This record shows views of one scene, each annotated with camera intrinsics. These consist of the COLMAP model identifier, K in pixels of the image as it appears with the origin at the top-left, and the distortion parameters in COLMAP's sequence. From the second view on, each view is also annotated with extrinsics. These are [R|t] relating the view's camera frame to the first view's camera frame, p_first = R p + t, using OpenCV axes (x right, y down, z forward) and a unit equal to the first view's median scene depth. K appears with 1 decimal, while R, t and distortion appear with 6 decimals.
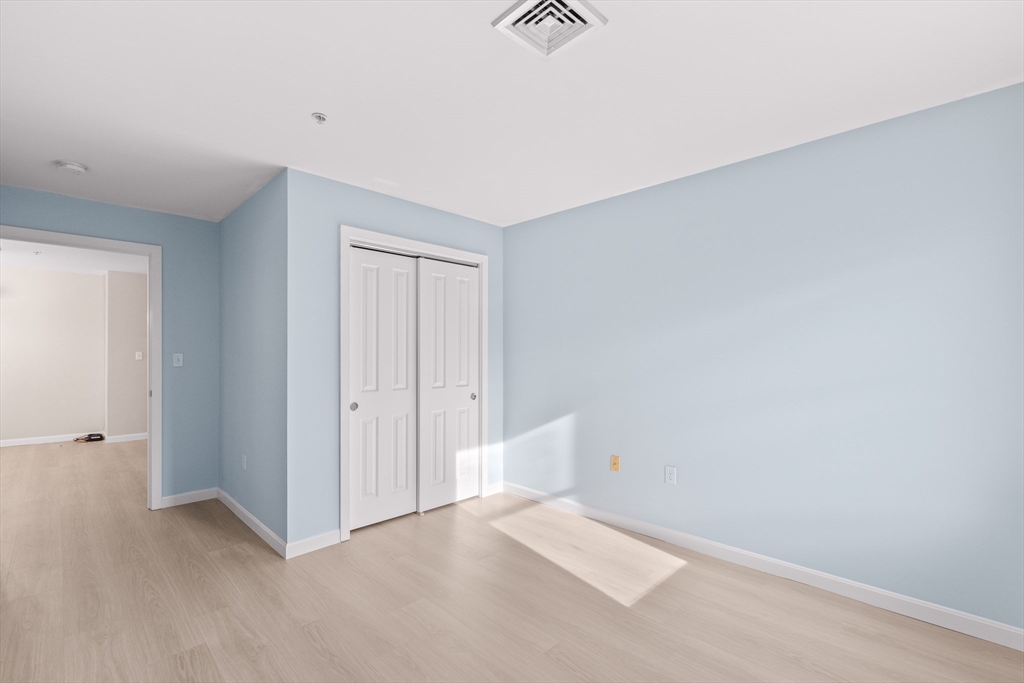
lens RADIAL K [[438.9, 0, 505.6], [0, 438.9, 348.3], [0, 0, 1]] dist [-0.008885, 0.000123]
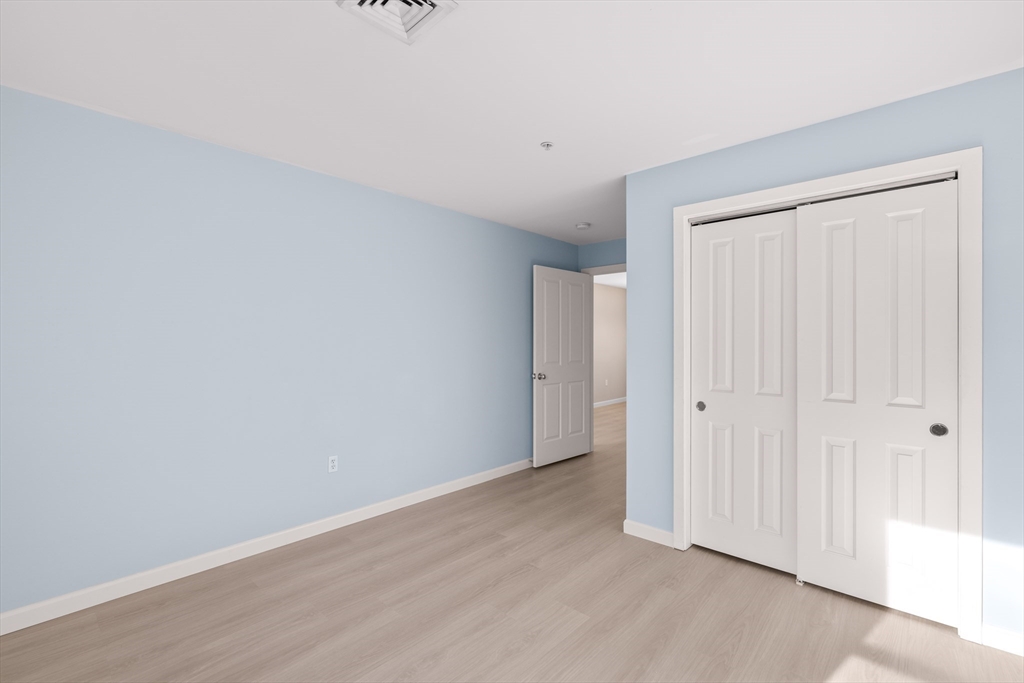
lens RADIAL K [[438.9, 0, 511.3], [0, 438.9, 340.1], [0, 0, 1]] dist [-0.008885, 0.000123]
pose [[0.070889, -0.010875, -0.997425, 0.440480], [-0.001603, 0.999938, -0.011017, 0.009940], [0.997483, 0.002380, 0.070867, 0.490100]]
